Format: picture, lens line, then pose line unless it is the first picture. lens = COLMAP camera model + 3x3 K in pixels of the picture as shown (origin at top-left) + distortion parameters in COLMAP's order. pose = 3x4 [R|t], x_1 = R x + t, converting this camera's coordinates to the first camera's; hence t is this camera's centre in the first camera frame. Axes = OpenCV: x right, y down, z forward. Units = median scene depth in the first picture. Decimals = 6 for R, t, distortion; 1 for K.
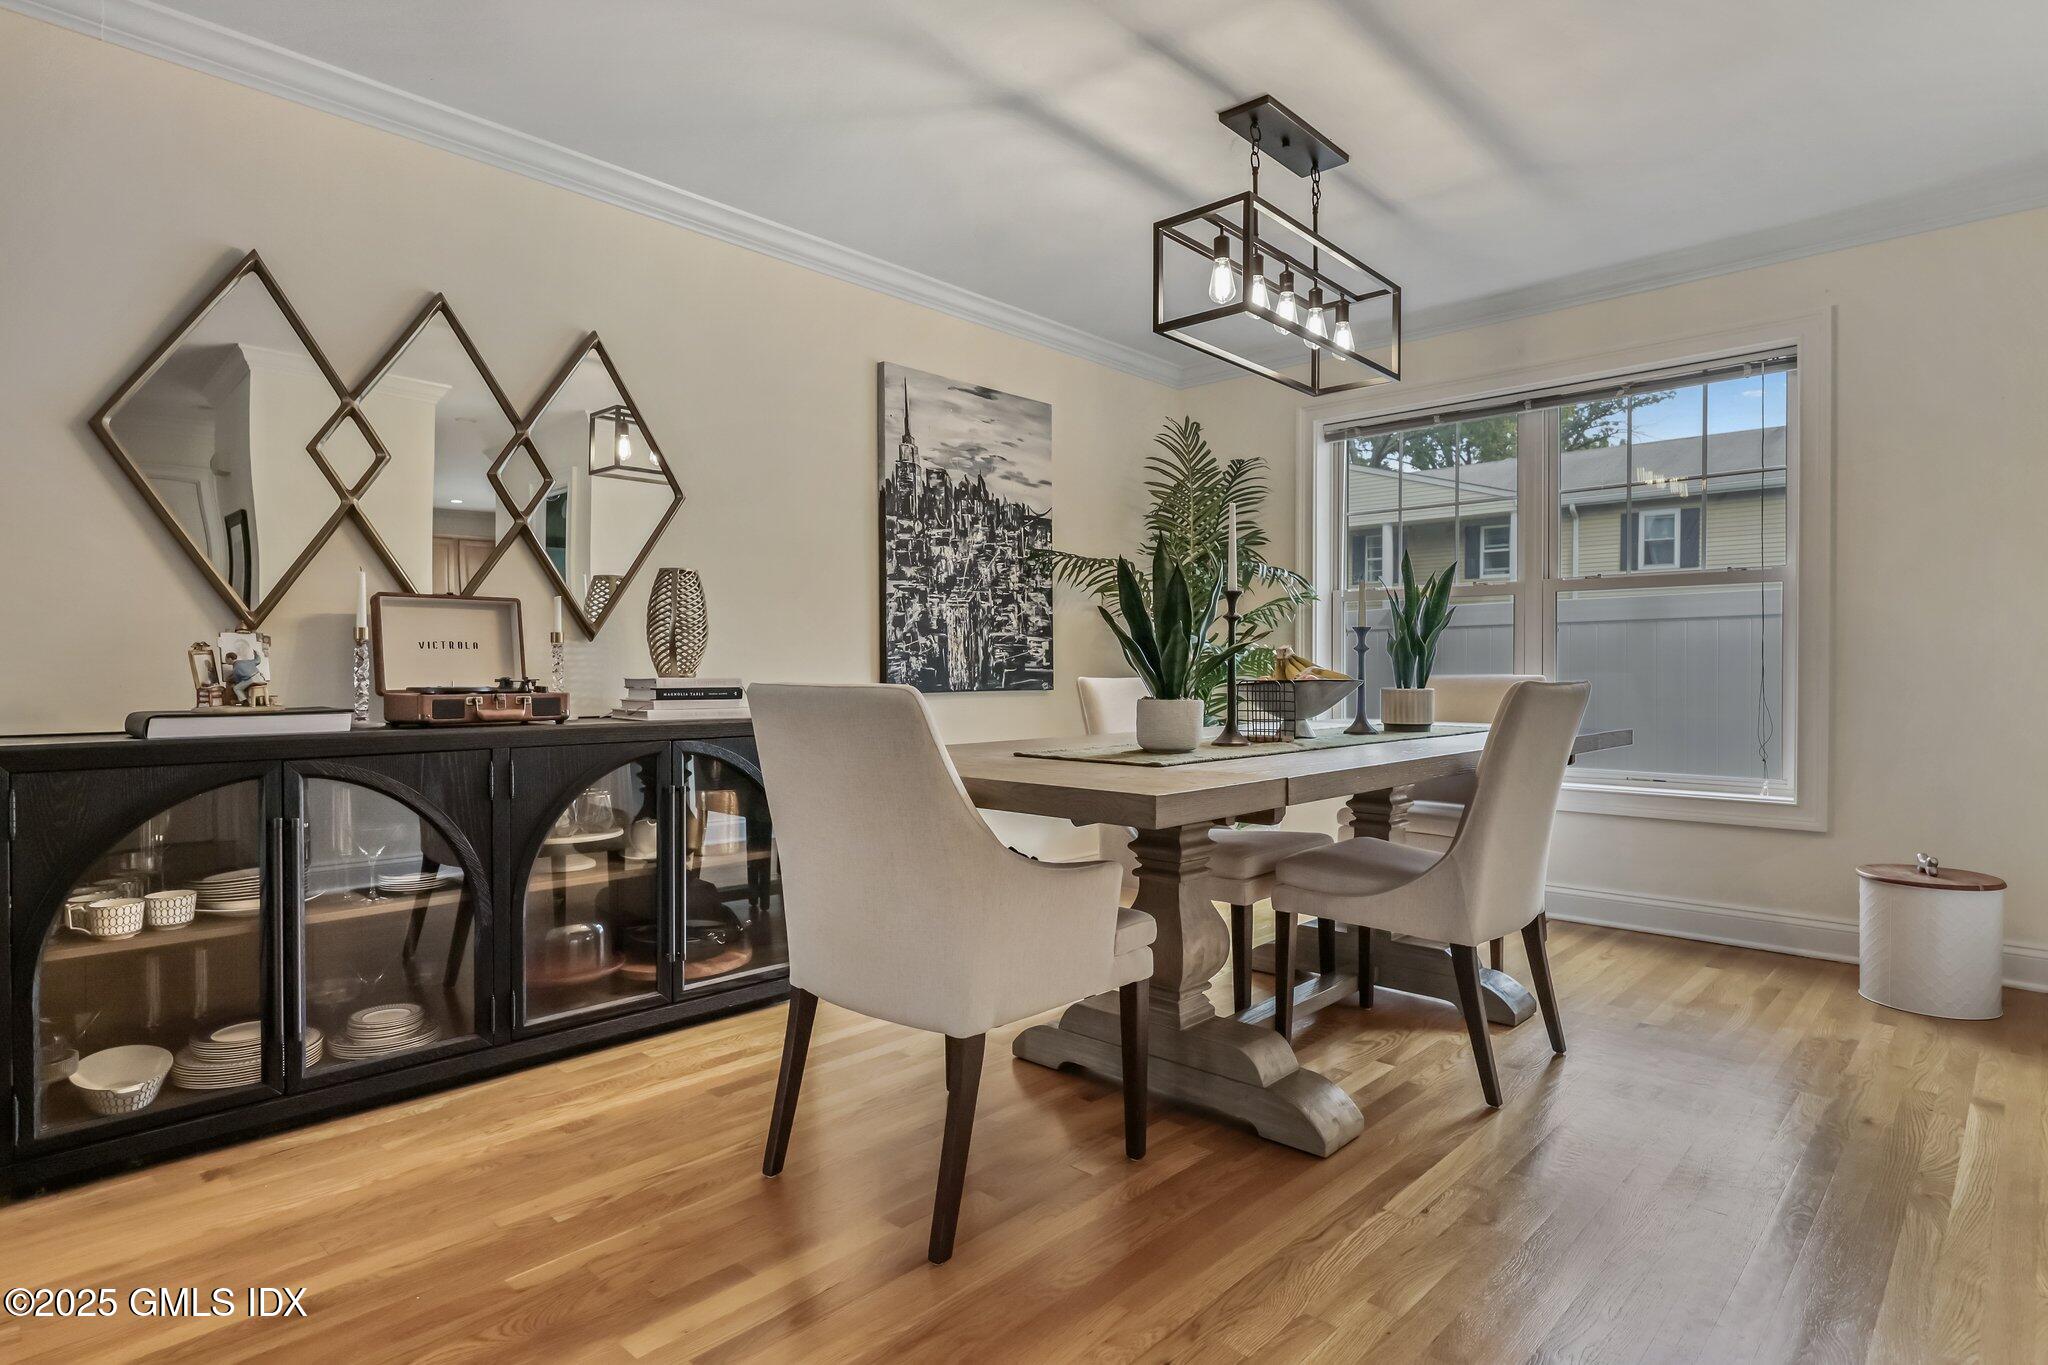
lens RADIAL K [[1100.4, 0, 1027.6], [0, 1100.4, 681.3], [0, 0, 1]] dist [0.002283, 0.000904]
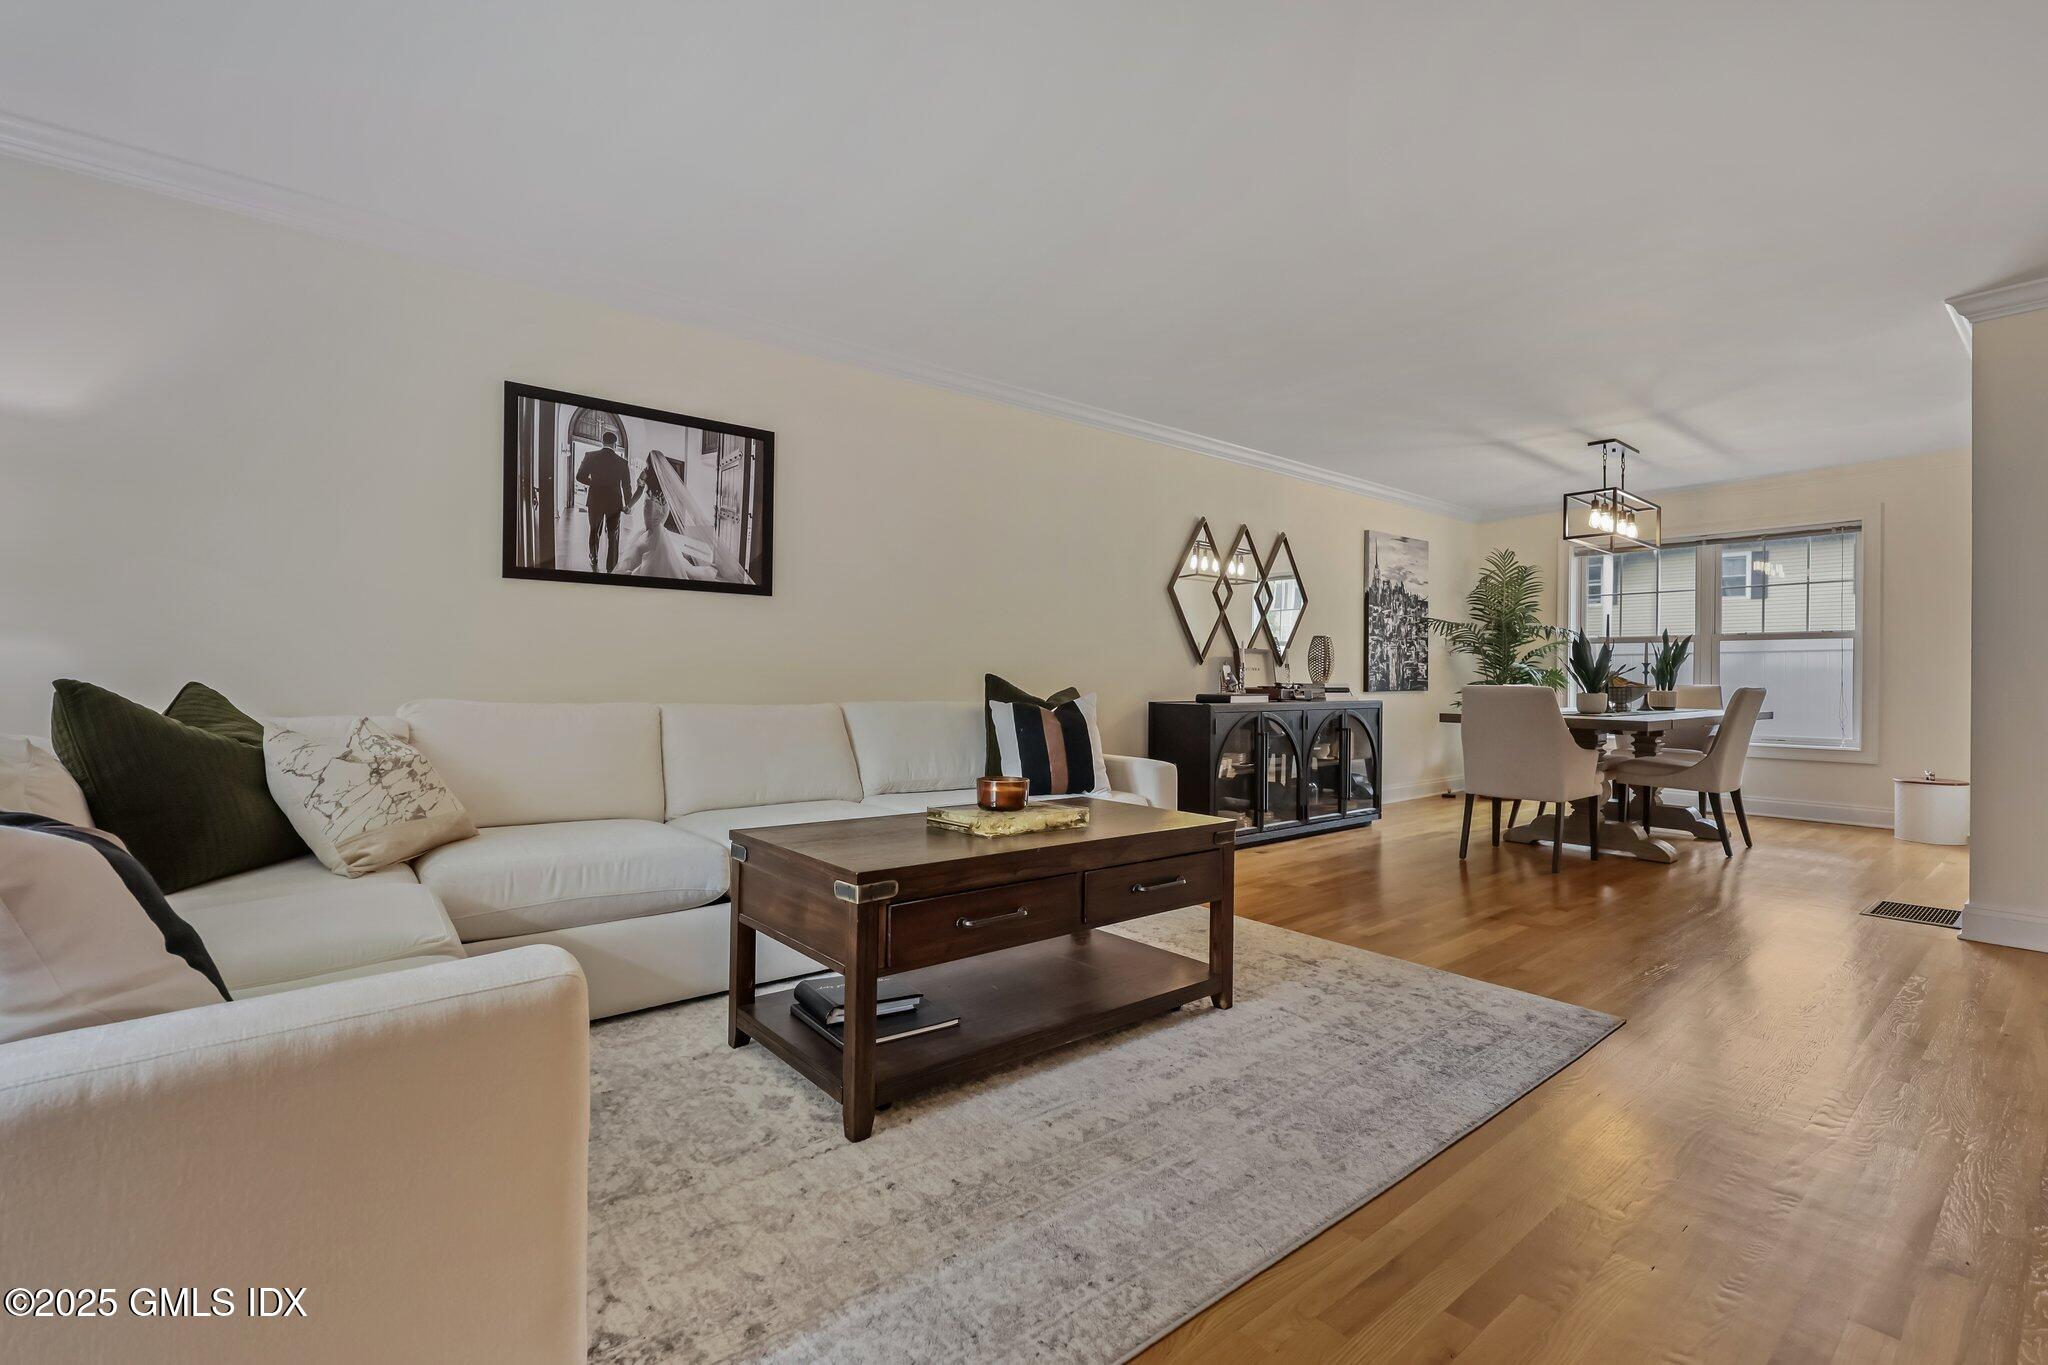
lens RADIAL K [[909.1, 0, 1023.5], [0, 909.1, 682.1], [0, 0, 1]] dist [0.000699, -0.000466]
pose [[0.991716, 0.005388, -0.128334, -0.532820], [-0.005893, 0.999976, -0.003558, 0.003170], [0.128312, 0.004285, 0.991725, -0.742098]]
